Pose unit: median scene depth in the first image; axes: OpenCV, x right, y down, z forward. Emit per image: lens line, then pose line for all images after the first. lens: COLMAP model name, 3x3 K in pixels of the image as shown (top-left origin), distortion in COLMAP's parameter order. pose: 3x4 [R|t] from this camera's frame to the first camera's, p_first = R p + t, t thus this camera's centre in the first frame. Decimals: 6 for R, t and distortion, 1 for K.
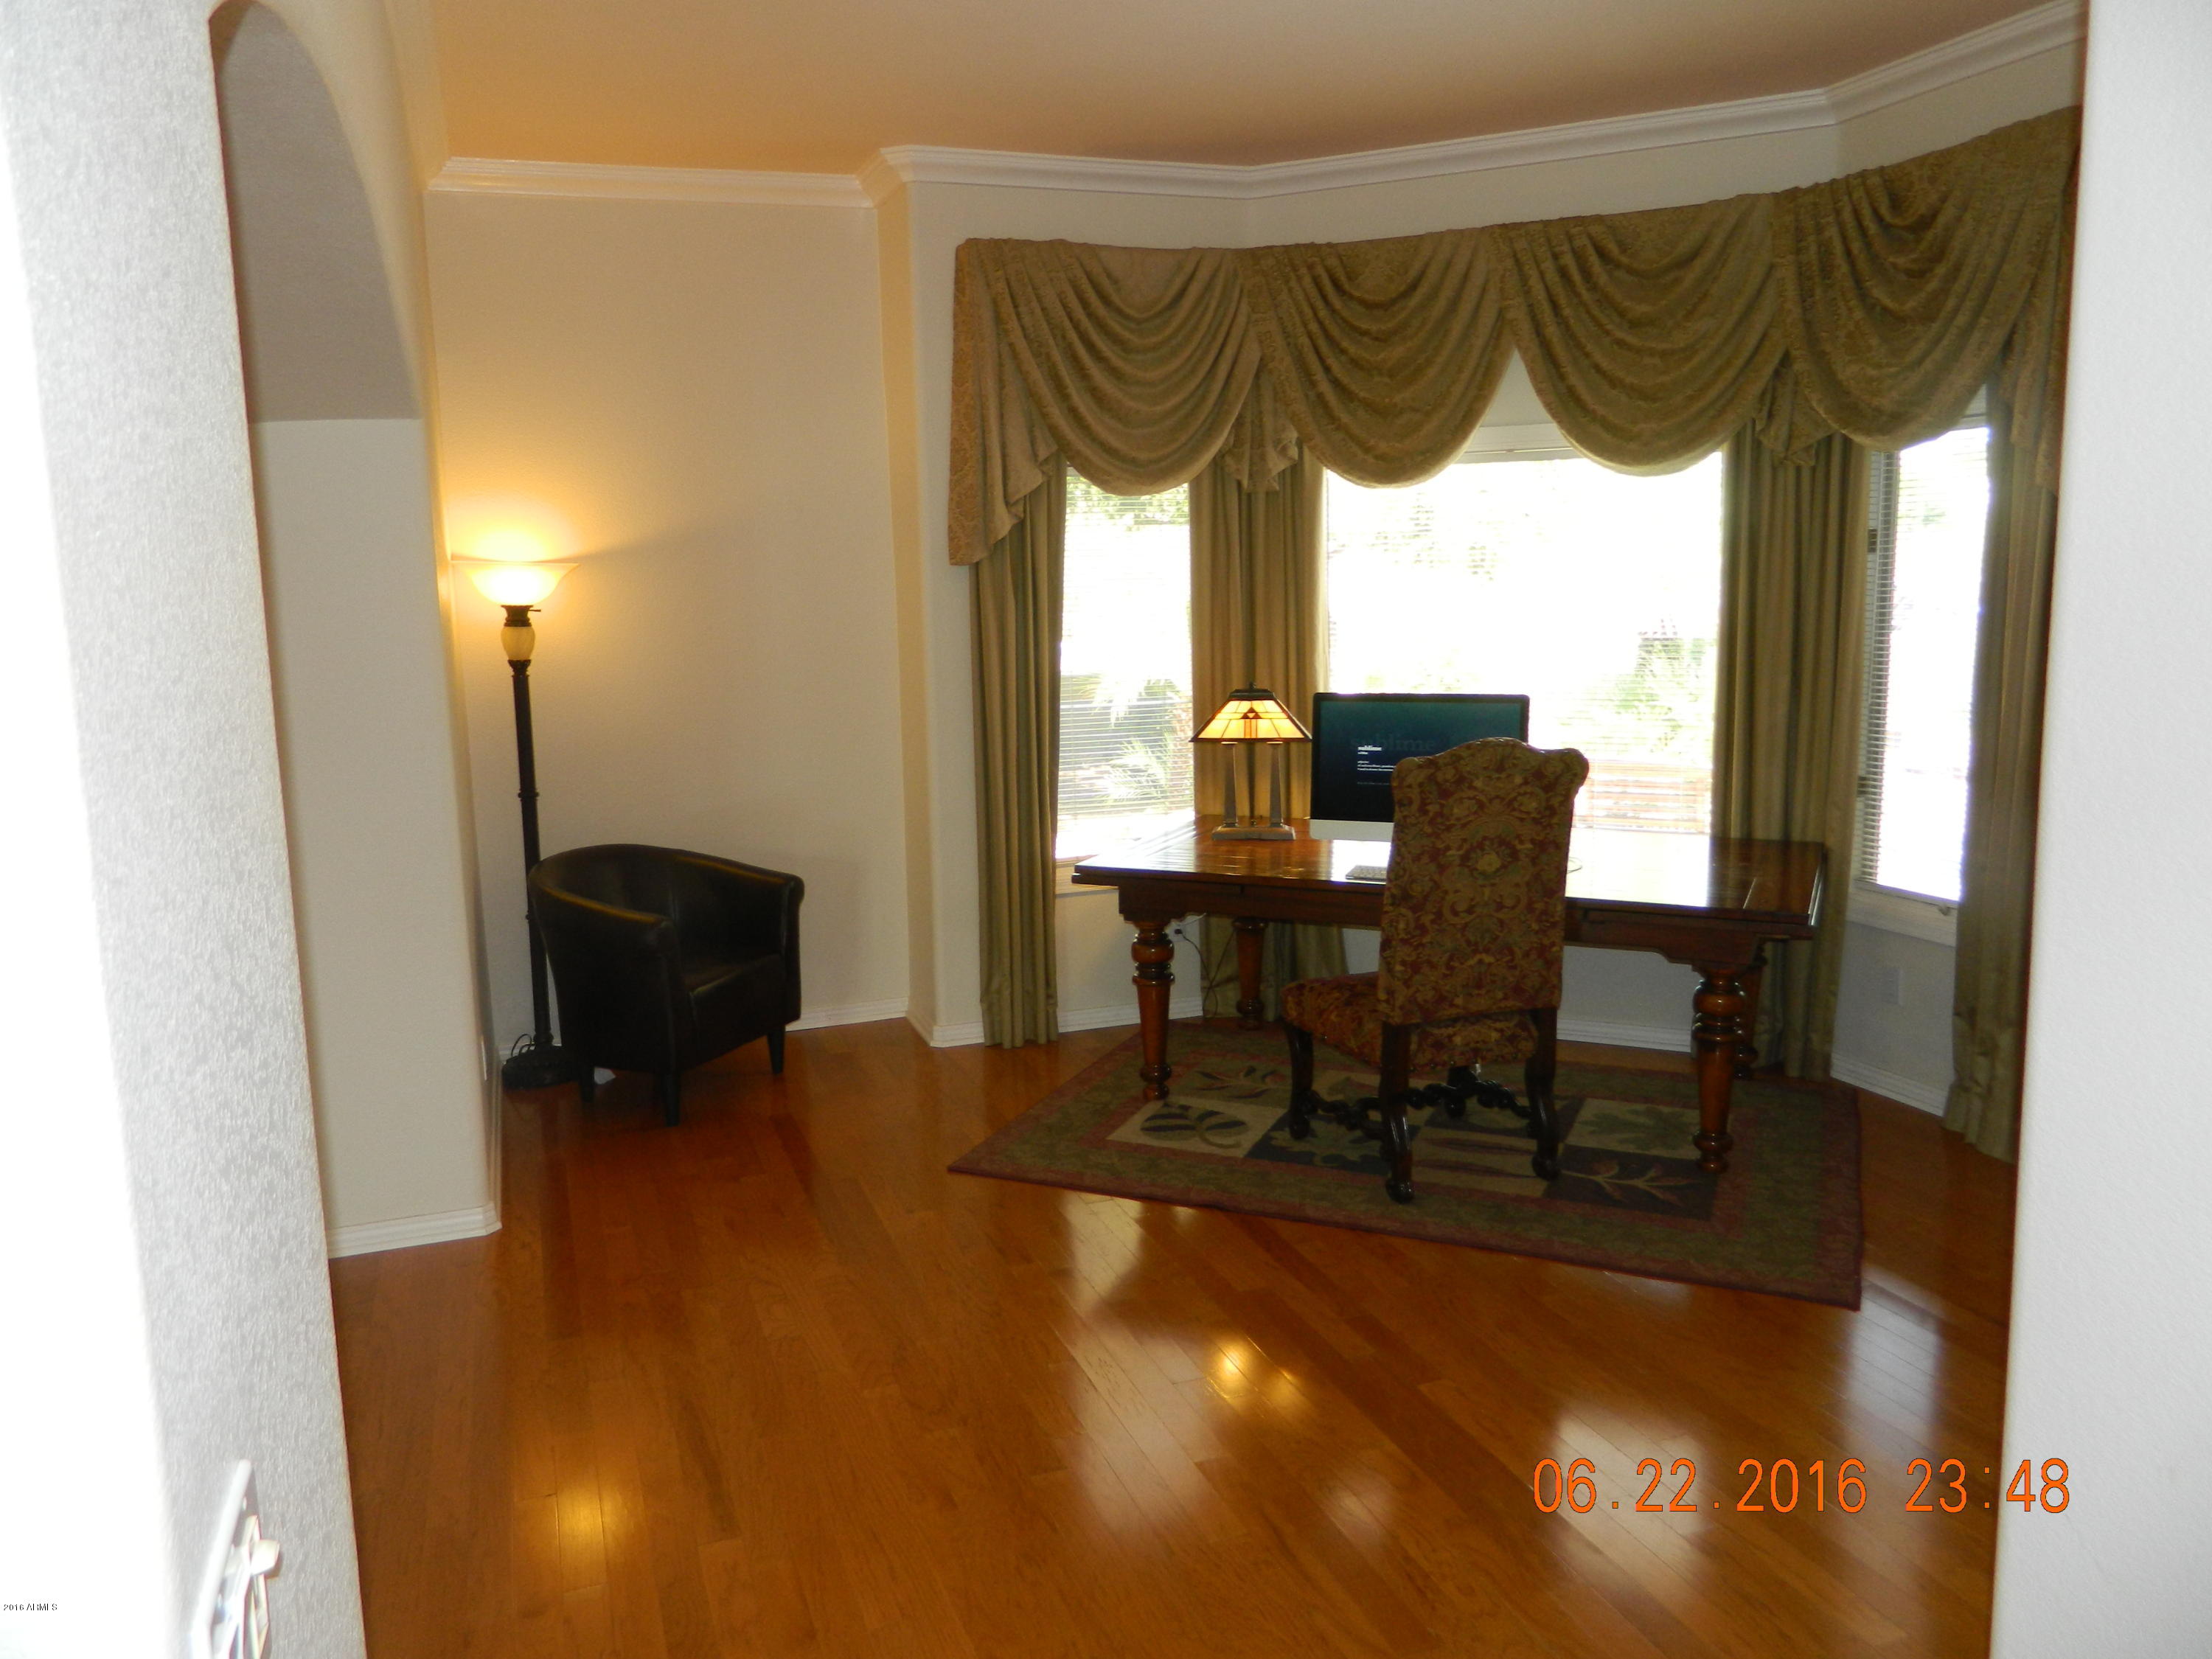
lens RADIAL K [[1633.6, 0, 1099.1], [0, 1633.6, 828.8], [0, 0, 1]] dist [-0.000001, -0.005478]
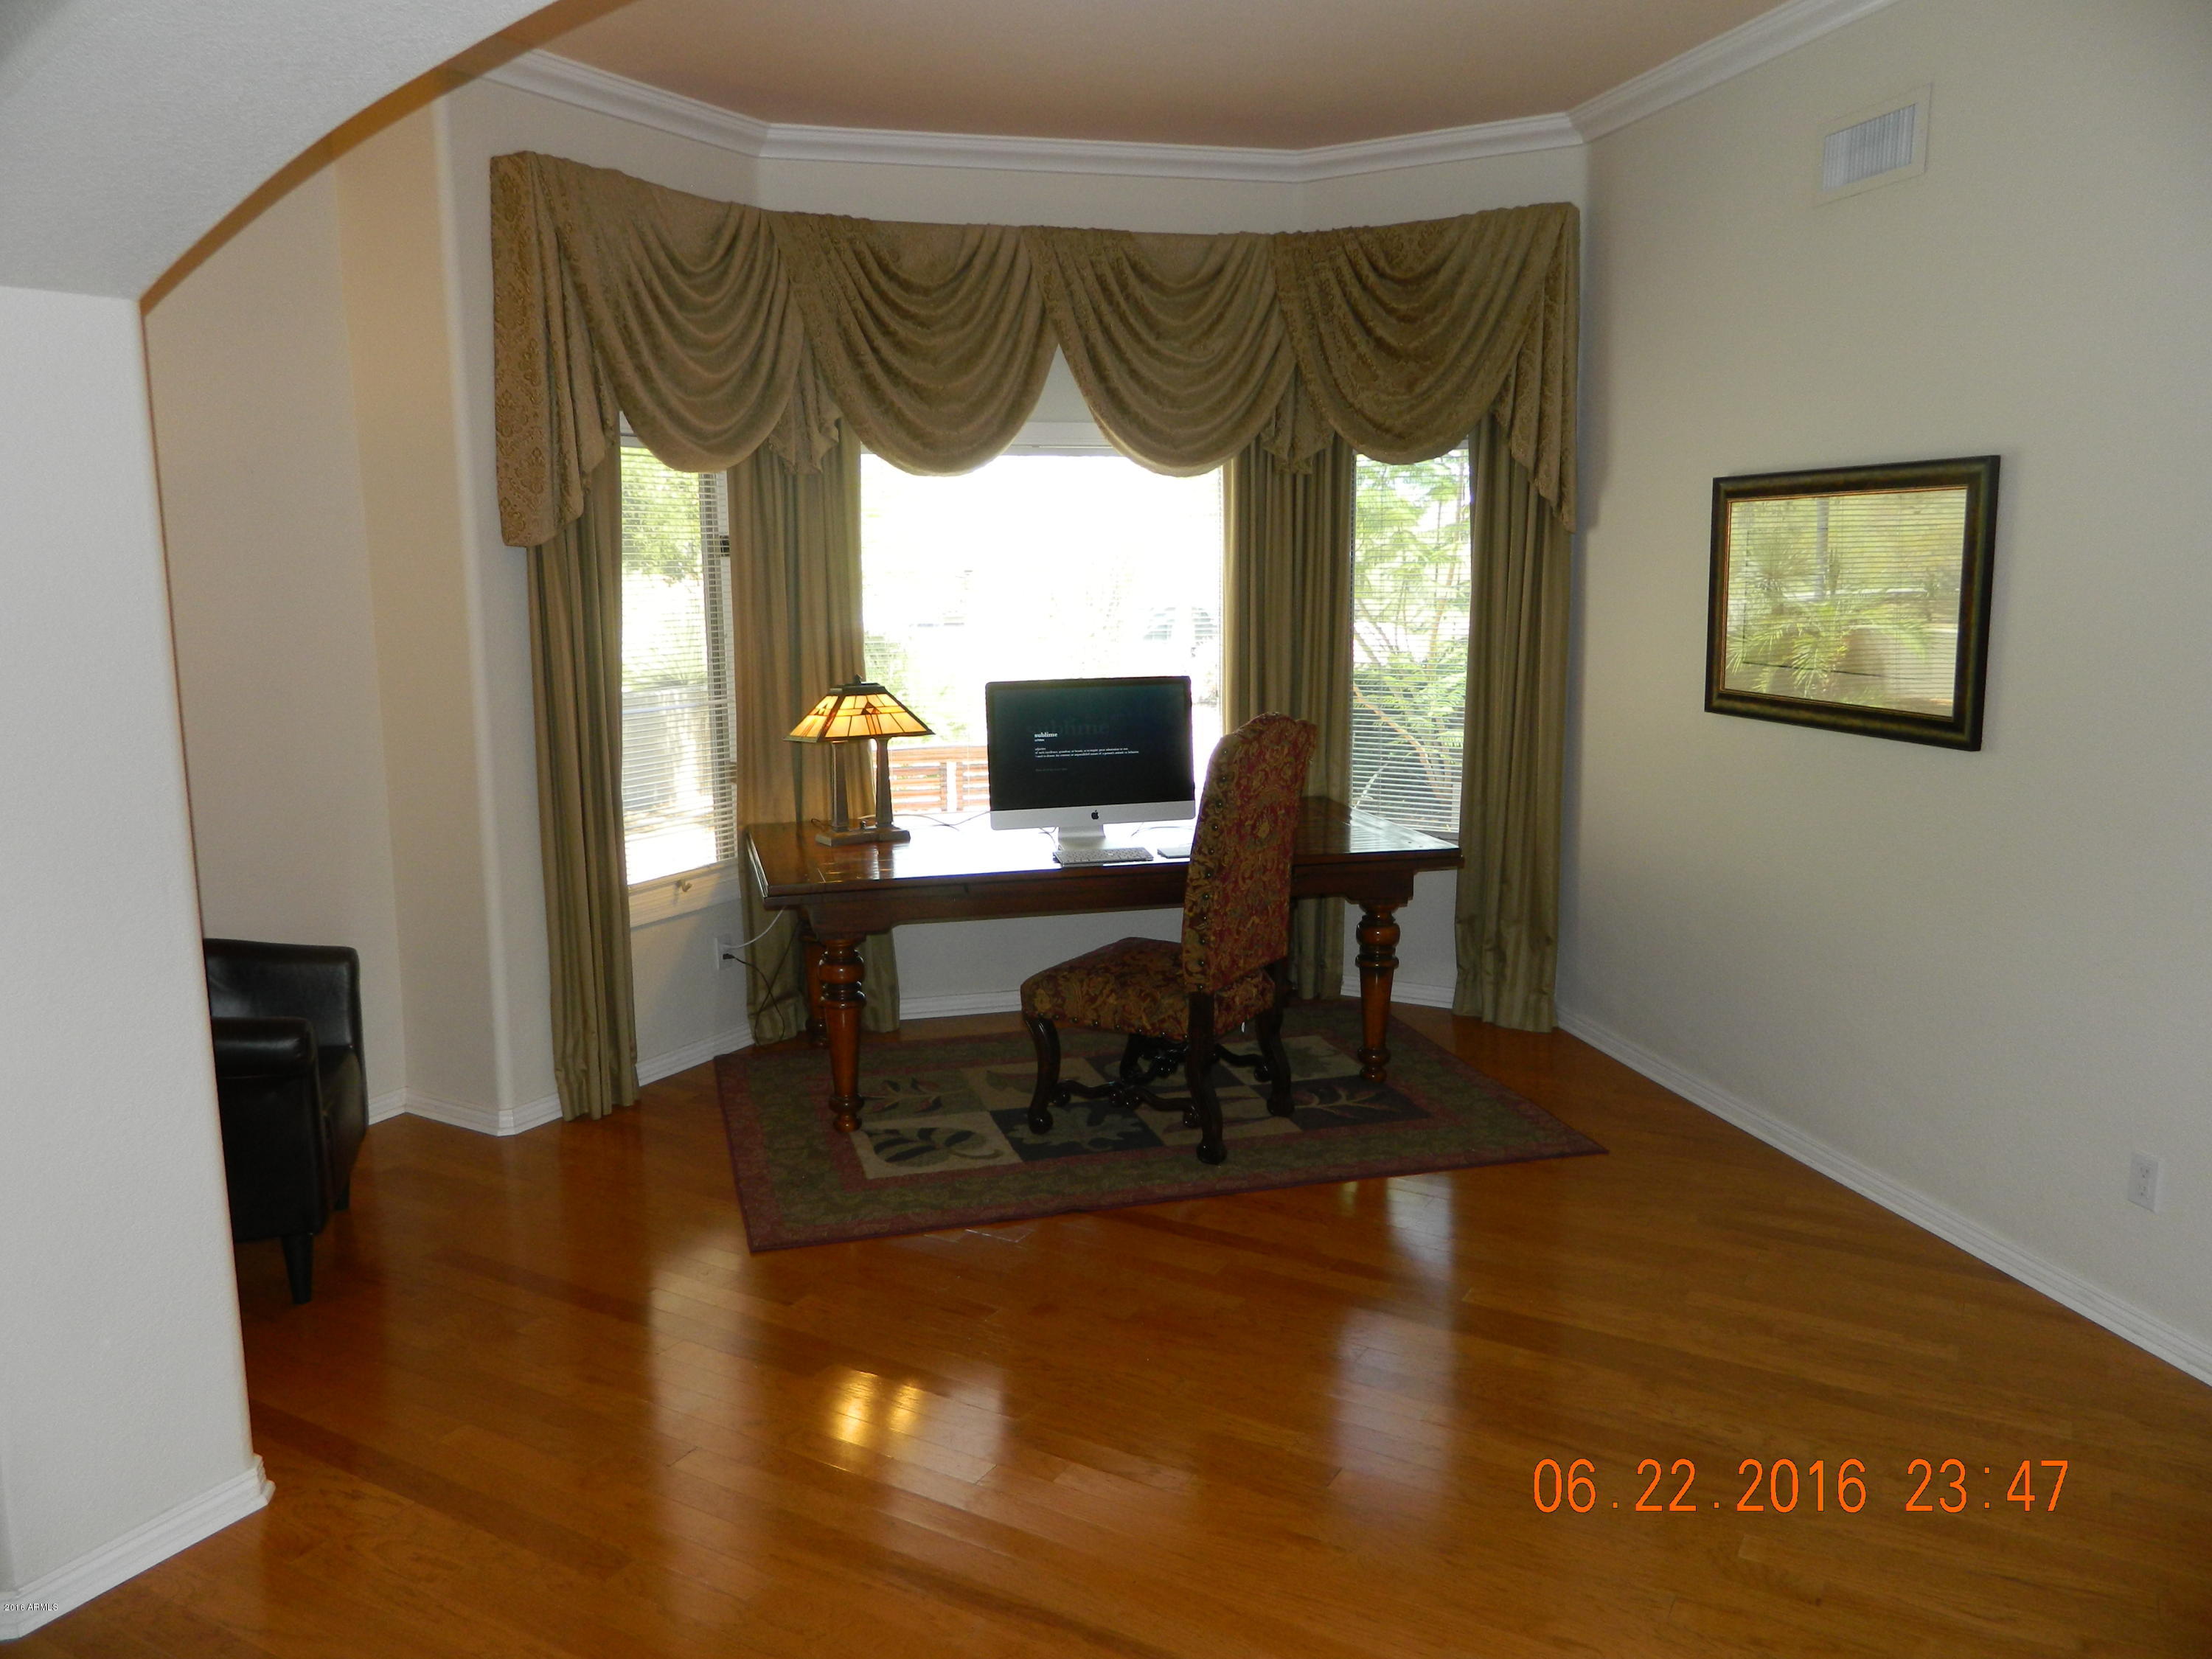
lens RADIAL K [[1630.1, 0, 1106.0], [0, 1630.1, 821.4], [0, 0, 1]] dist [0.011602, 0.001984]
pose [[0.764371, -0.088511, 0.638672, -0.432087], [0.093861, 0.995256, 0.025595, -0.017783], [-0.637908, 0.040382, 0.769053, 0.199628]]
